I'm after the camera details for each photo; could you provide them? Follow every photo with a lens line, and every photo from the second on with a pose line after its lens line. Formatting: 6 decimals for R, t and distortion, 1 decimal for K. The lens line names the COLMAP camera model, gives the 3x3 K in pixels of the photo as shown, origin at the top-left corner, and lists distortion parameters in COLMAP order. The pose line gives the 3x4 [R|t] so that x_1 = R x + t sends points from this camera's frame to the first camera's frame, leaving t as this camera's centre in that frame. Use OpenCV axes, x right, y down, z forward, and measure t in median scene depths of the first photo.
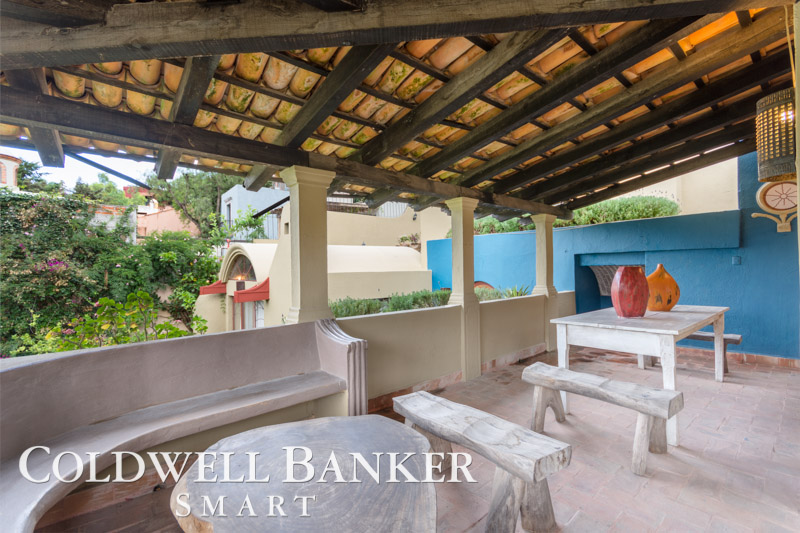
lens RADIAL K [[355.8, 0, 398.2], [0, 355.8, 265.6], [0, 0, 1]] dist [-0.000357, -0.000185]
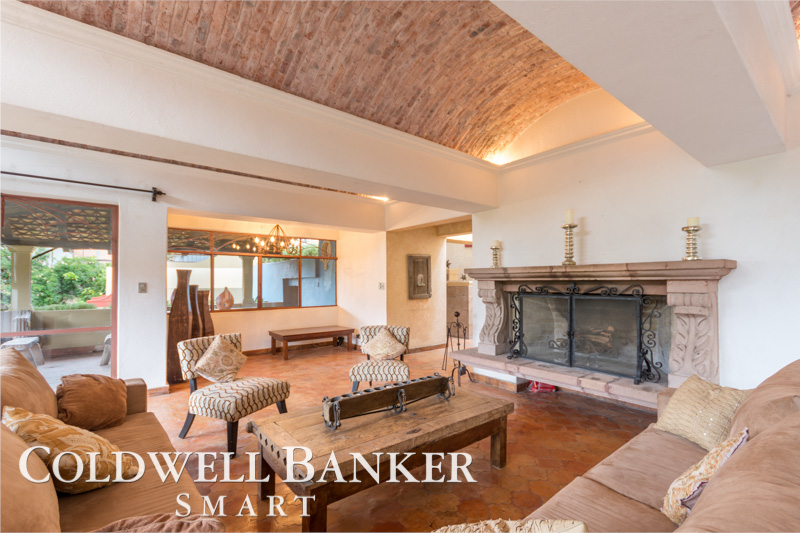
lens RADIAL K [[355.8, 0, 412.2], [0, 355.8, 276.4], [0, 0, 1]] dist [-0.000357, -0.000185]
pose [[0.999953, 0.007082, -0.006684, 0.705602], [-0.007107, 0.999968, -0.003717, -0.027790], [0.006657, 0.003764, 0.999971, -0.383752]]
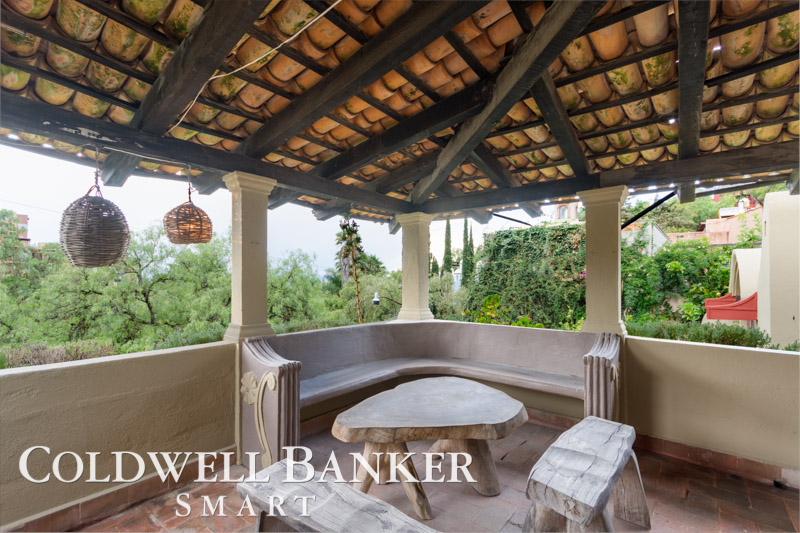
lens RADIAL K [[355.8, 0, 398.7], [0, 355.8, 274.1], [0, 0, 1]] dist [-0.000357, -0.000185]
pose [[0.160150, 0.002327, -0.987090, 0.216911], [-0.000336, 0.999997, 0.002303, -0.006102], [0.987093, -0.000038, 0.160151, 0.077122]]
